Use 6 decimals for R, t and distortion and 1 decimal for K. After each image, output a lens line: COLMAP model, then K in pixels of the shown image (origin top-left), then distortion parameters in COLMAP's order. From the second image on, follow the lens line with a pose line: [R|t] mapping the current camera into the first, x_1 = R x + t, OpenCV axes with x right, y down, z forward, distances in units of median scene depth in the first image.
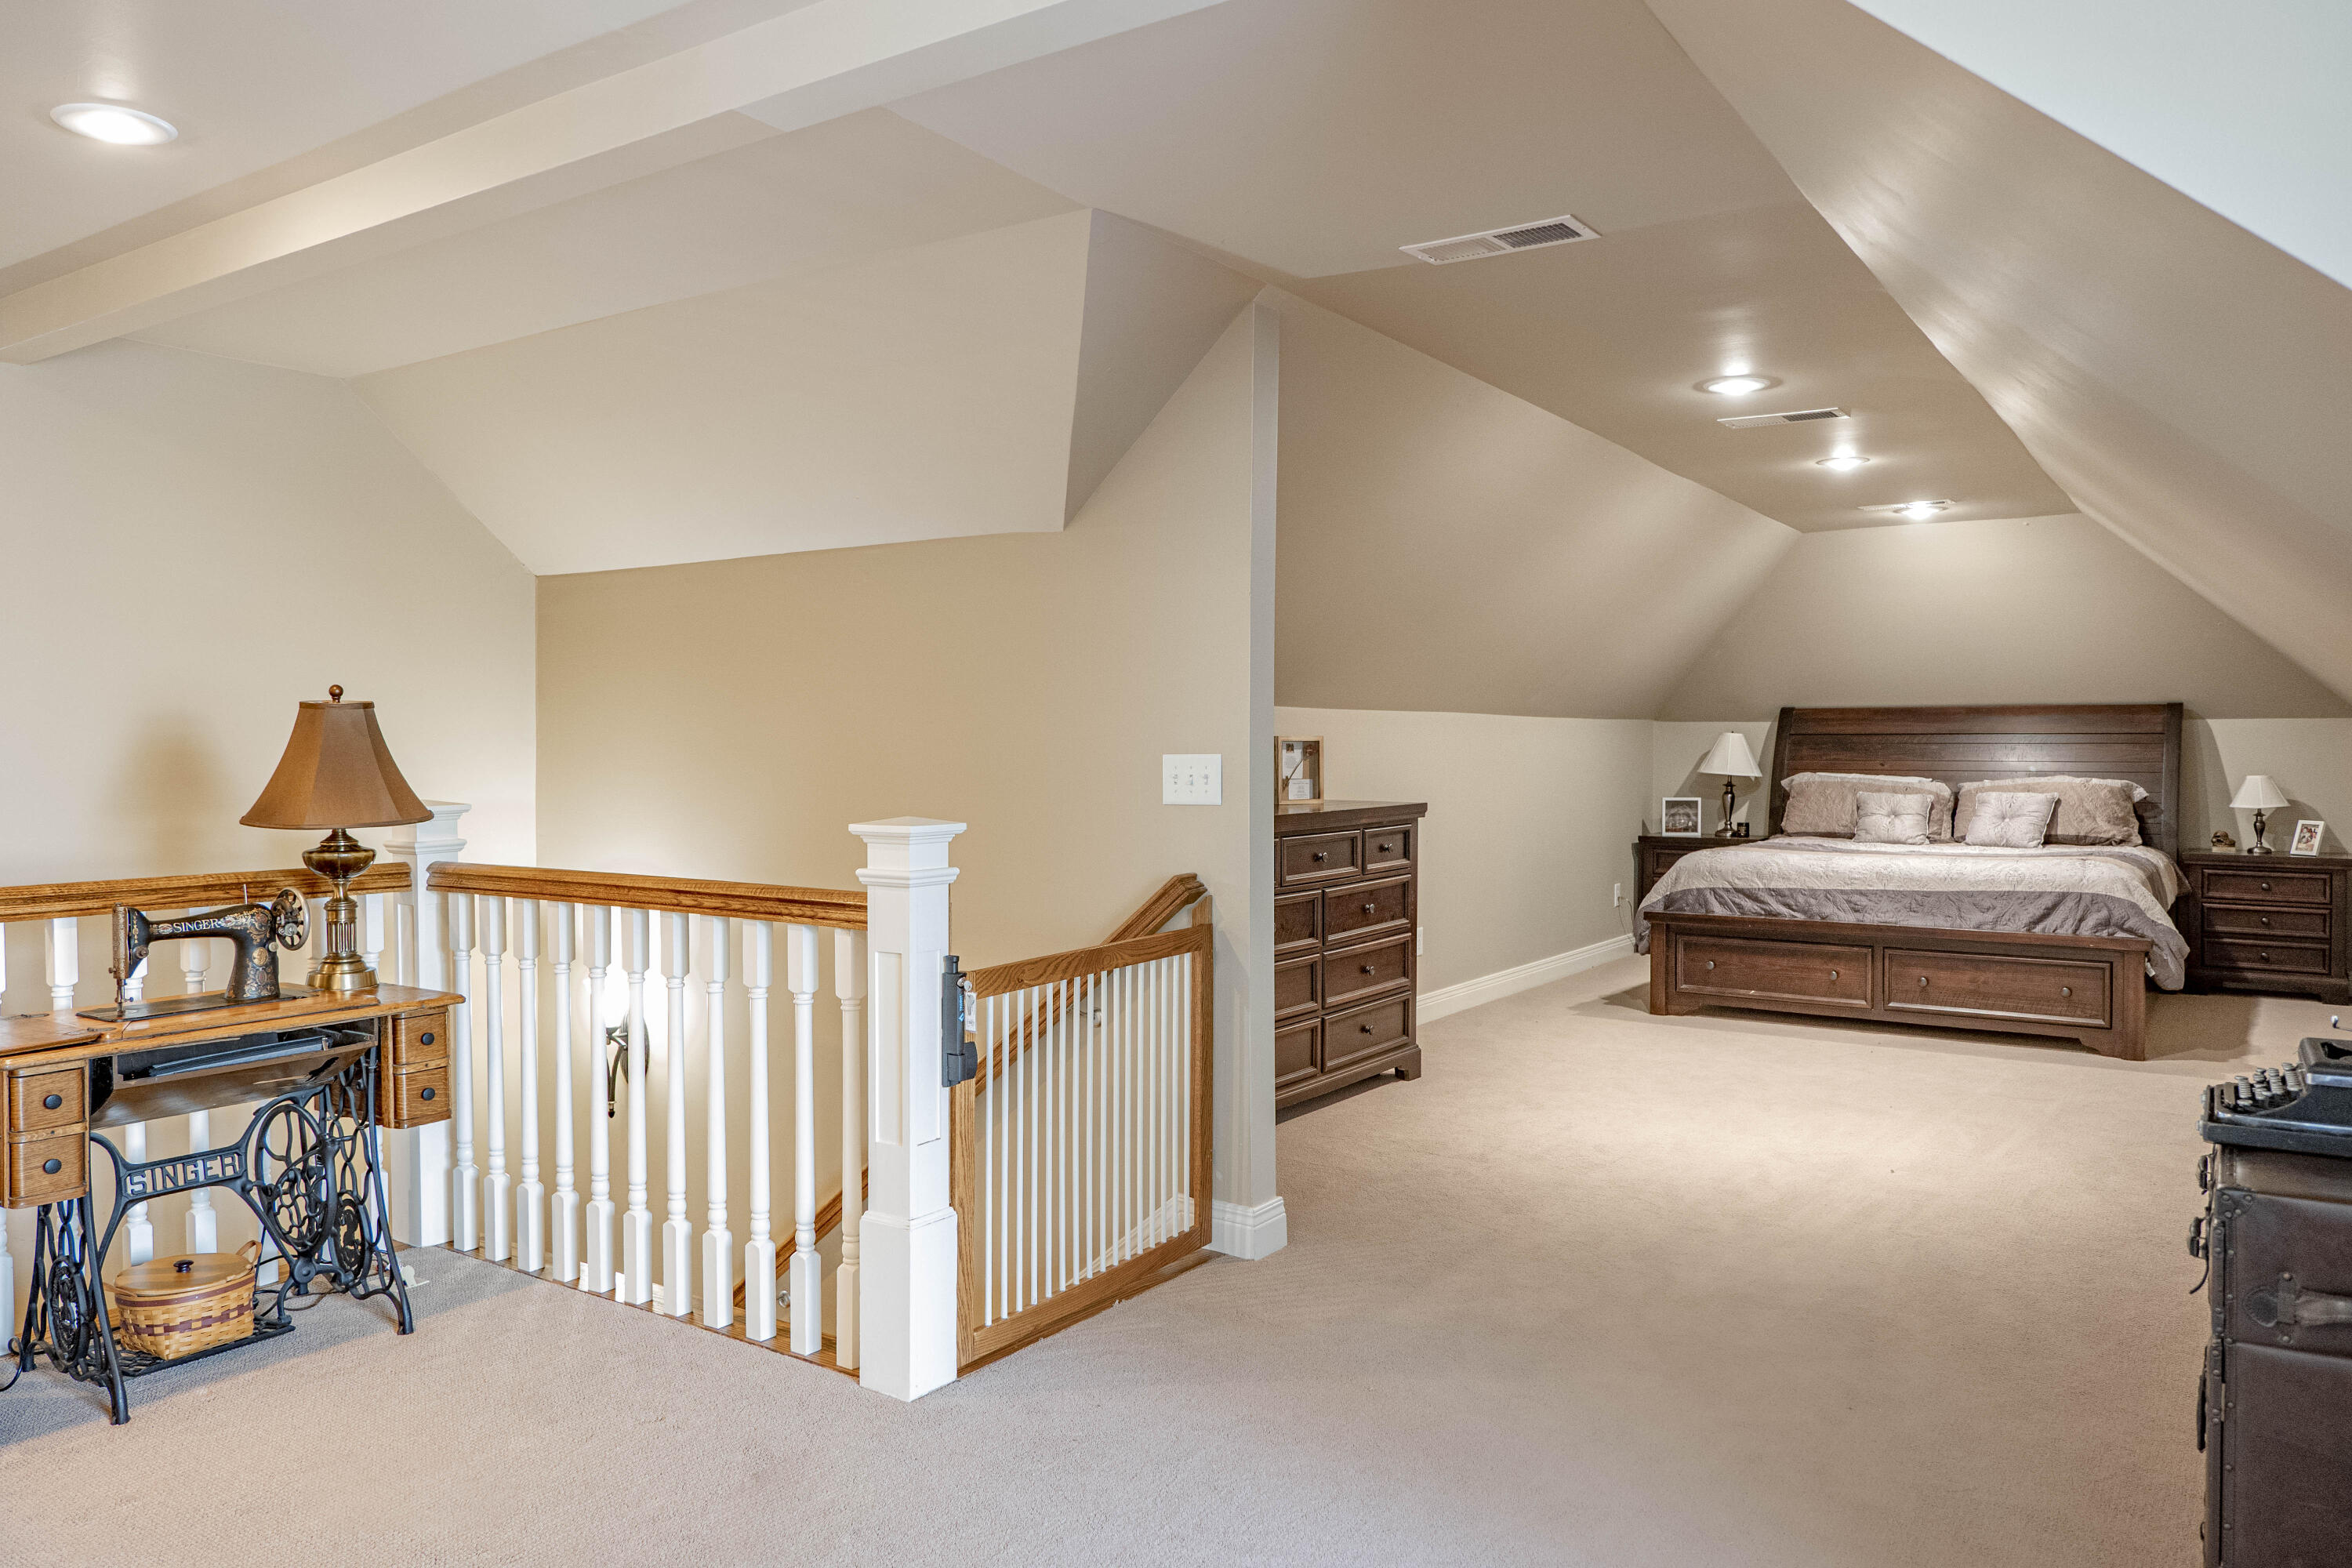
lens RADIAL K [[1648.2, 0, 1174.2], [0, 1648.2, 781.9], [0, 0, 1]] dist [-0.004951, -0.007681]
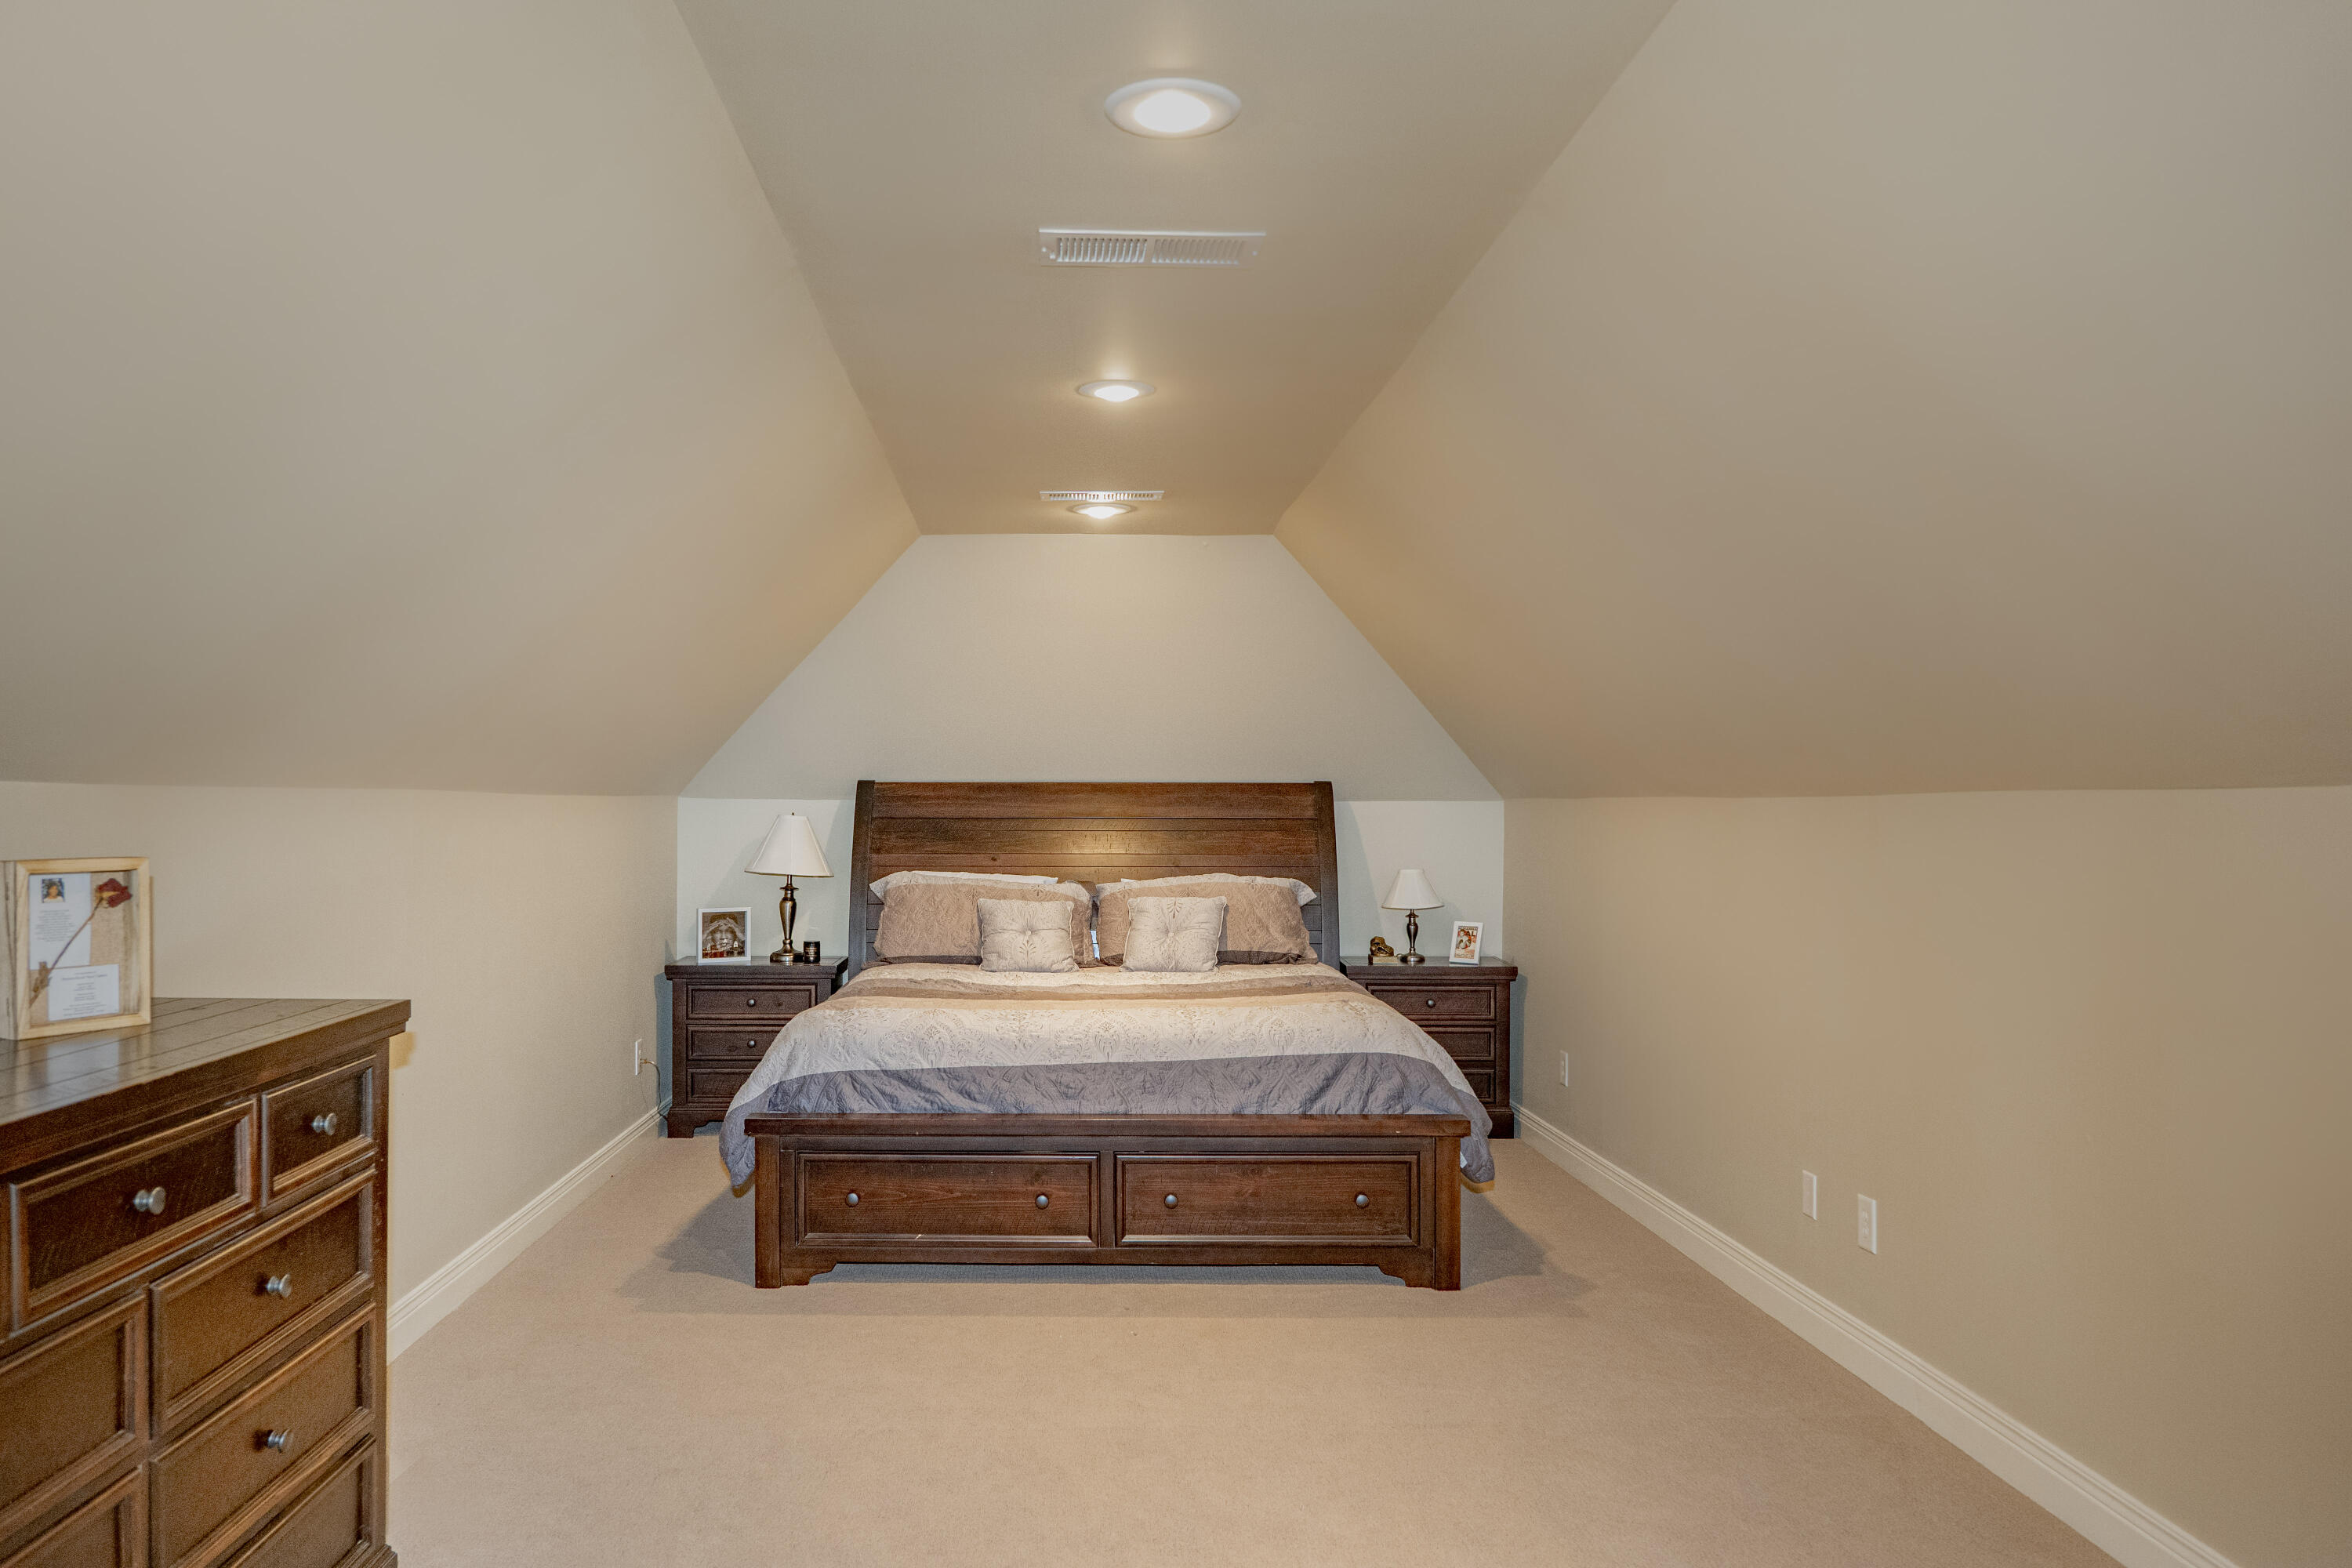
lens RADIAL K [[1648.2, 0, 1080.0], [0, 1648.2, 793.1], [0, 0, 1]] dist [-0.004951, -0.007681]
pose [[0.817063, 0.005601, 0.576521, 0.033513], [0.011465, 0.999597, -0.025960, -0.023064], [-0.576435, 0.027821, 0.816670, 0.407140]]
